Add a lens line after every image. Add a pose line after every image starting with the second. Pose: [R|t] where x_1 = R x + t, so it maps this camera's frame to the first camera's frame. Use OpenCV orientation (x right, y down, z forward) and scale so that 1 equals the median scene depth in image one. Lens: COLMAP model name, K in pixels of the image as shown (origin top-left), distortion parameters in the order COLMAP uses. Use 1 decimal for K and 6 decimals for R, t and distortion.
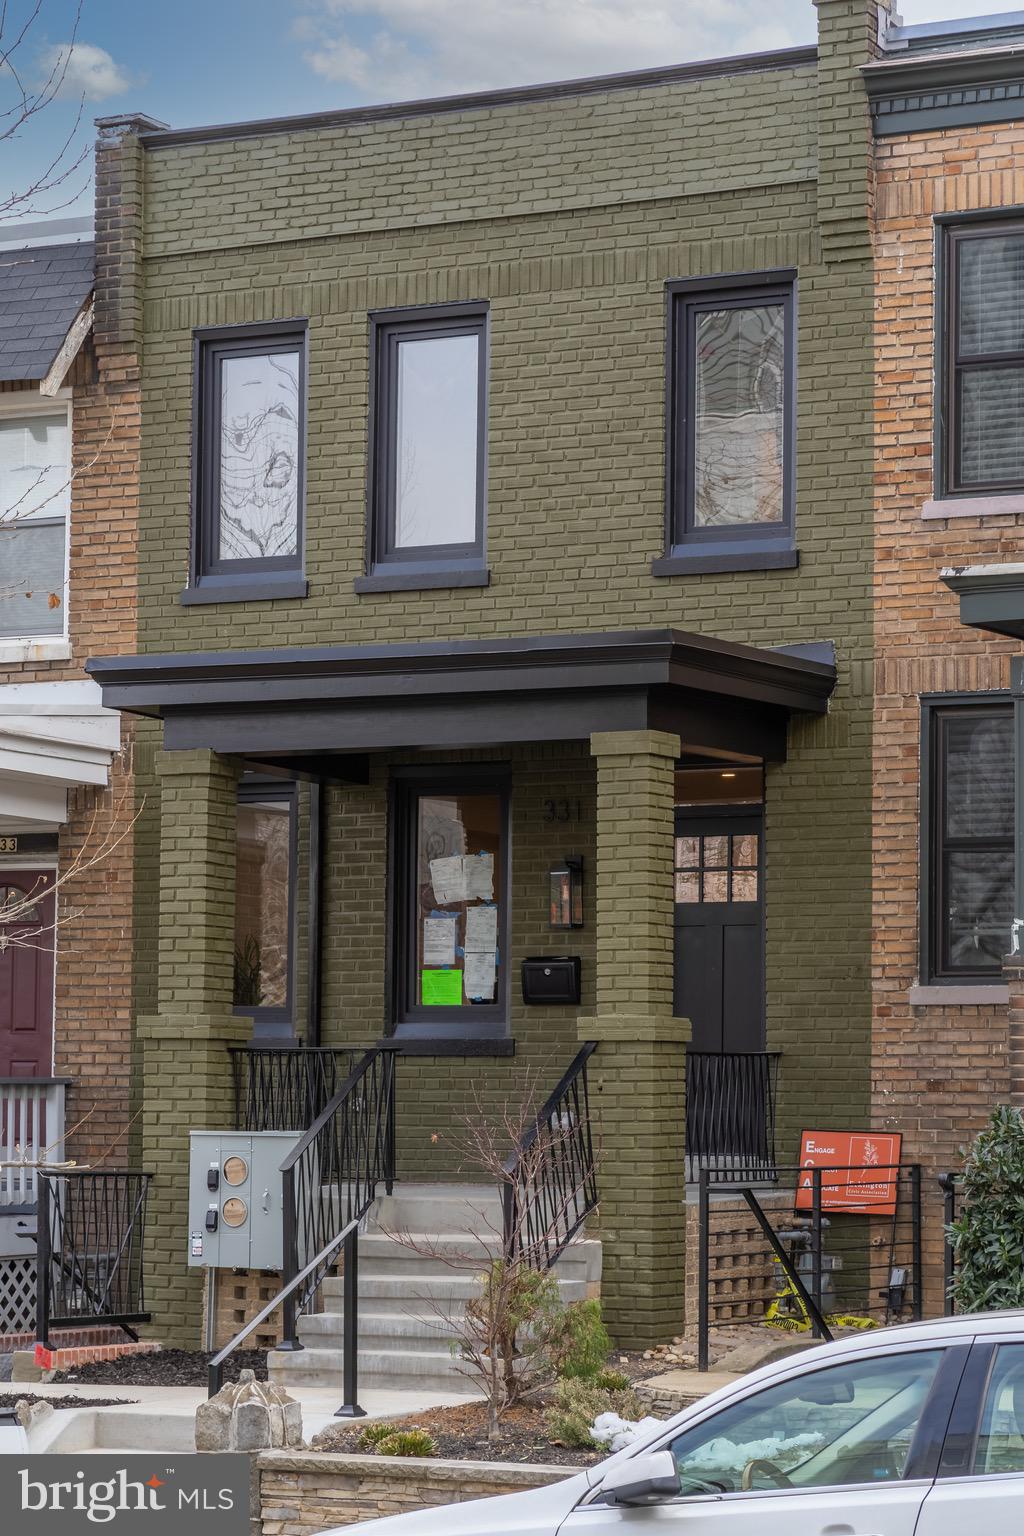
lens RADIAL K [[4131.9, 0, 512.3], [0, 4131.9, 769.2], [0, 0, 1]] dist [0.019389, 0.137286]
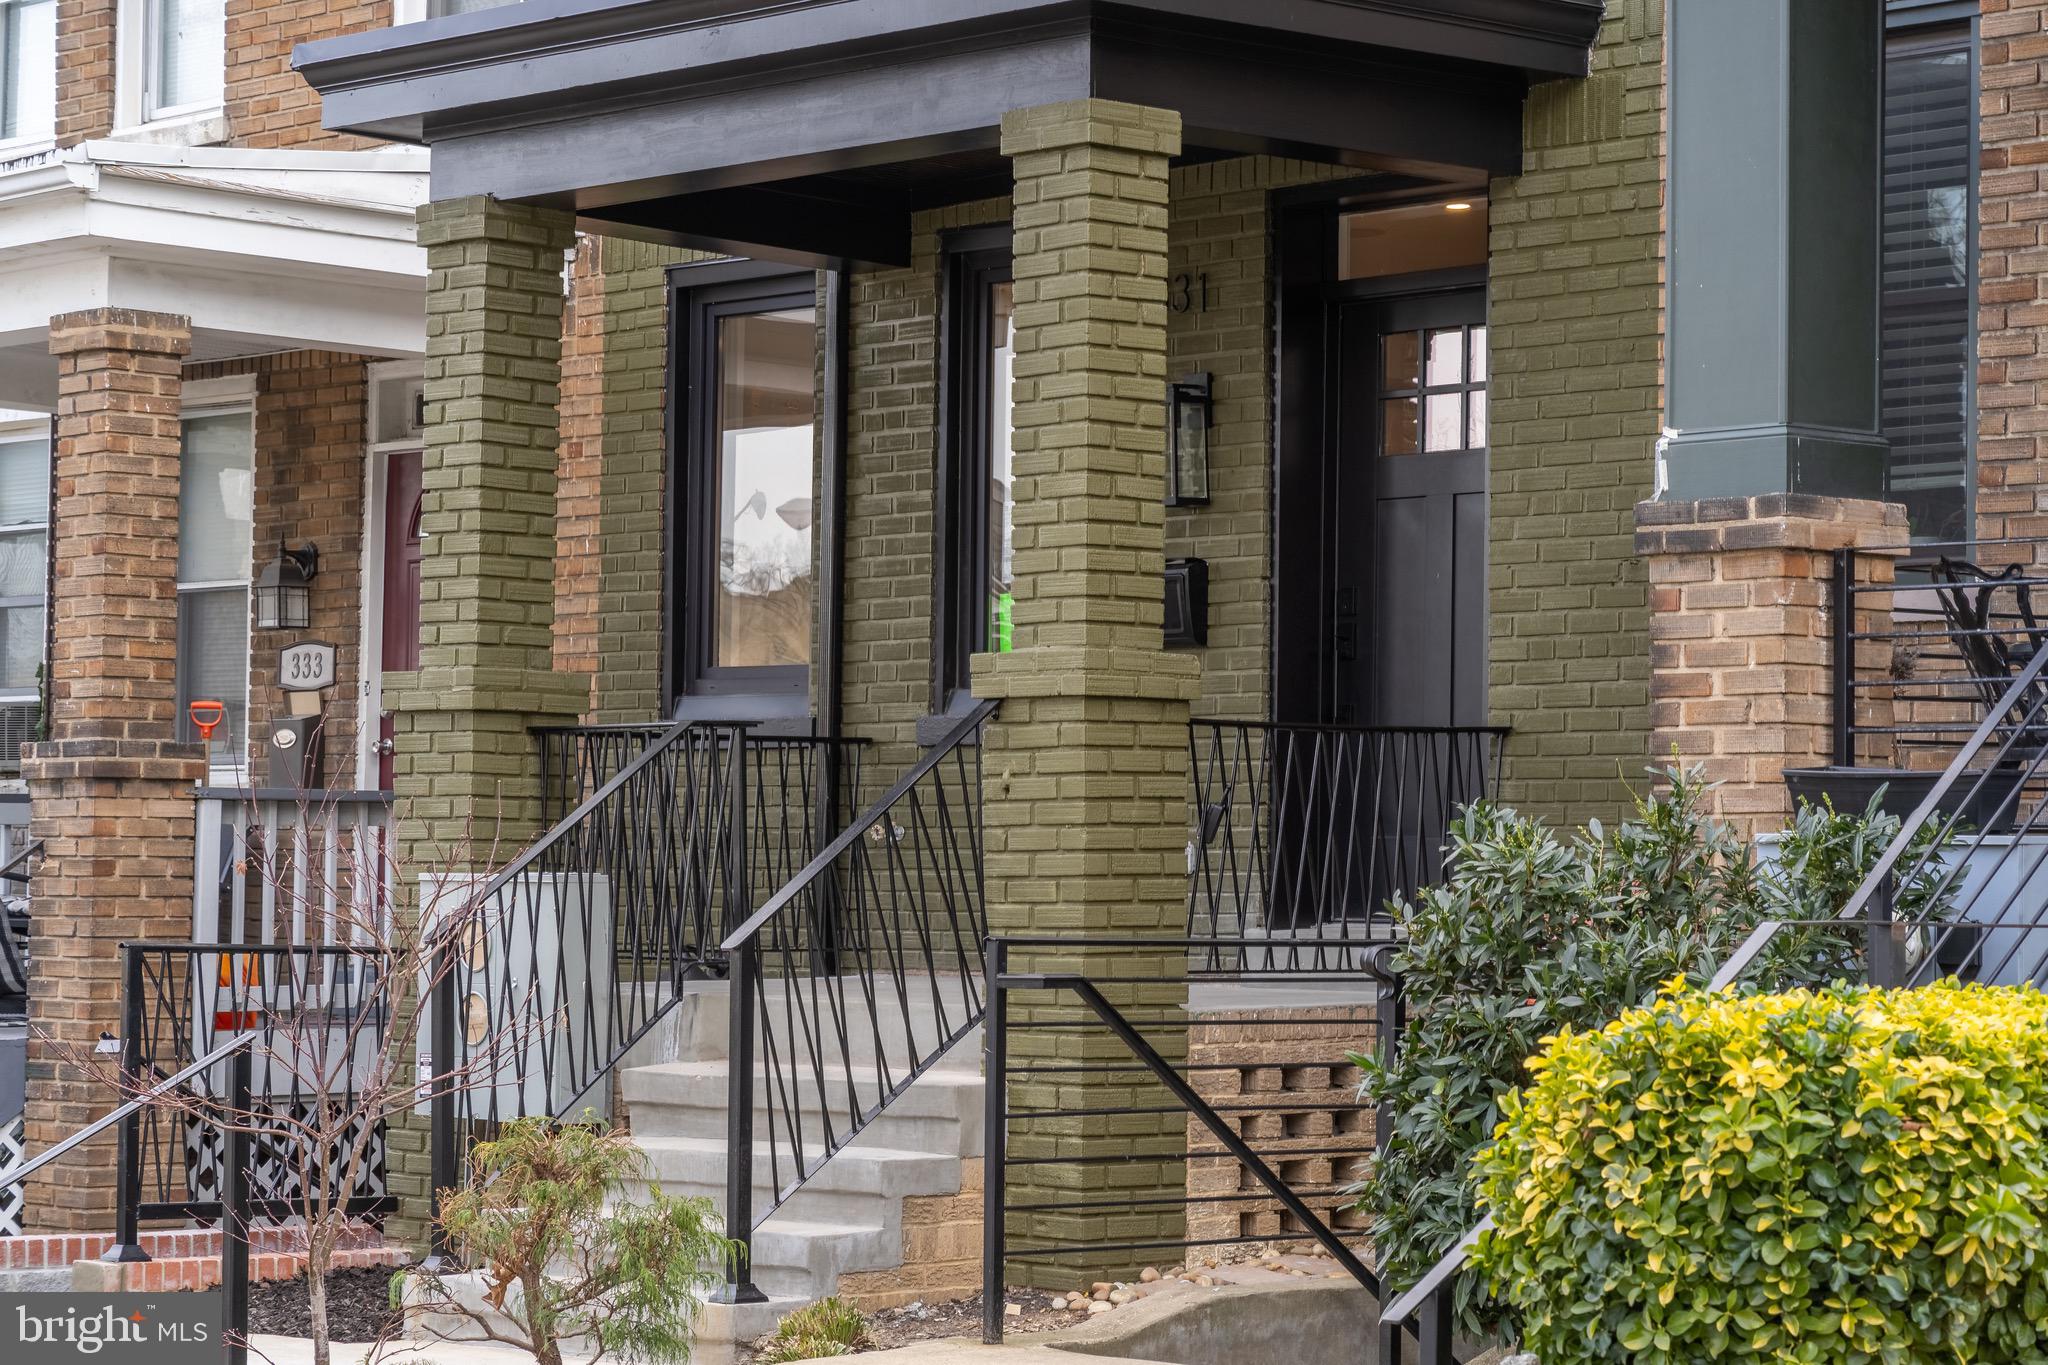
lens RADIAL K [[5080.9, 0, 1022.9], [0, 5080.9, 619.0], [0, 0, 1]] dist [0.013963, -0.098497]
pose [[0.941927, -0.016086, -0.335433, 0.217708], [0.024596, 0.999474, 0.021139, 0.038527], [0.334917, -0.028162, 0.941827, 0.361362]]
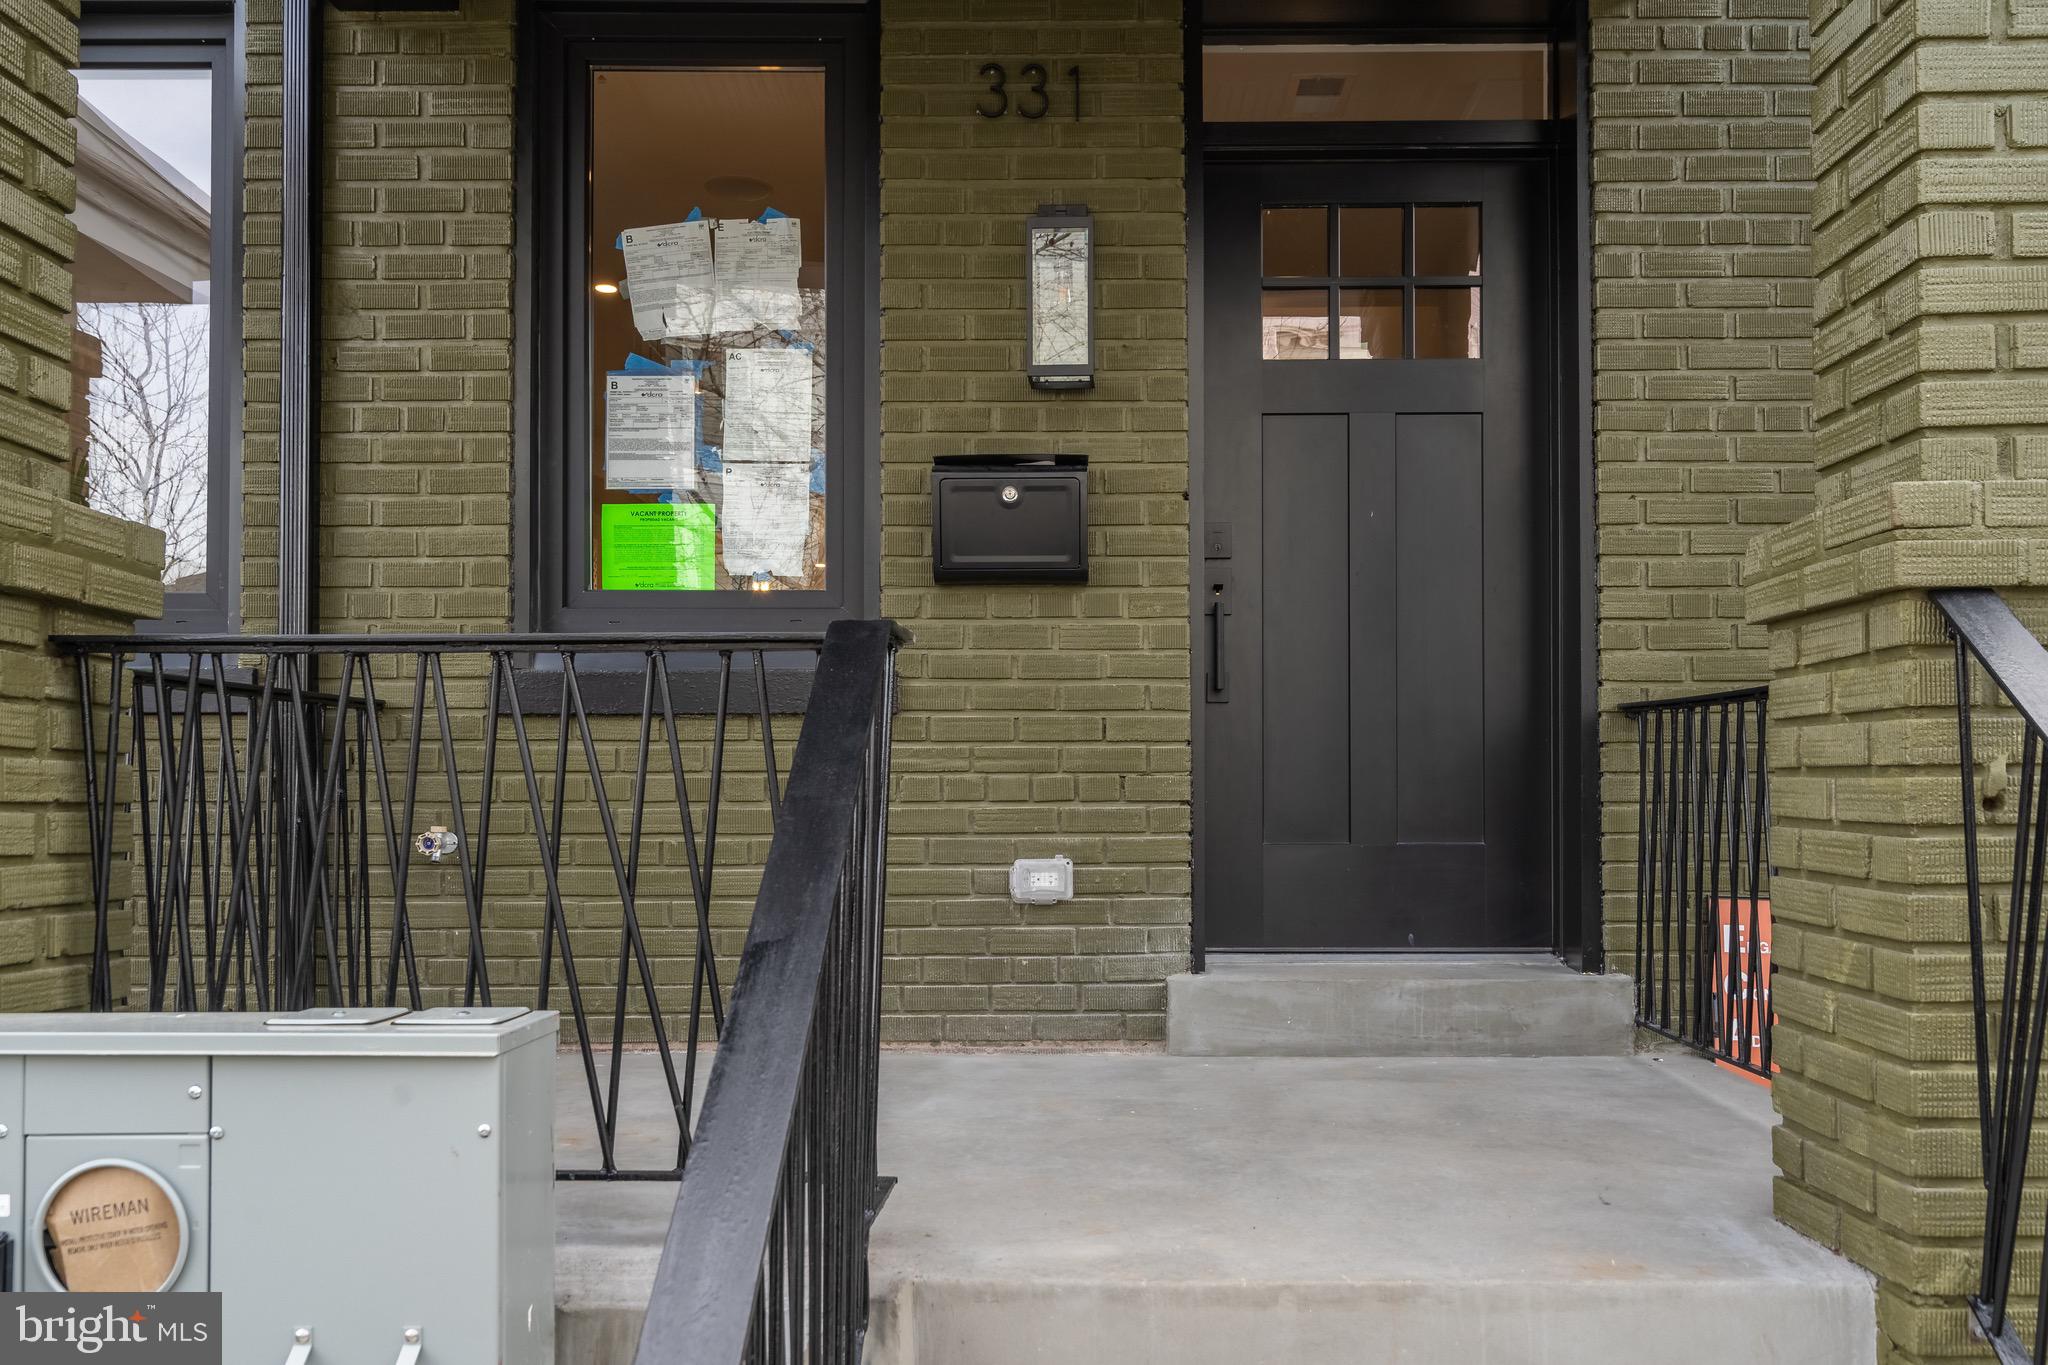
lens RADIAL K [[1630.8, 0, 1024.8], [0, 1630.8, 775.4], [0, 0, 1]] dist [0.001984, 0.001825]
pose [[0.881711, -0.001574, 0.471788, -0.061661], [-0.029505, 0.997853, 0.058471, 0.065973], [-0.470867, -0.065475, 0.879771, 0.861944]]
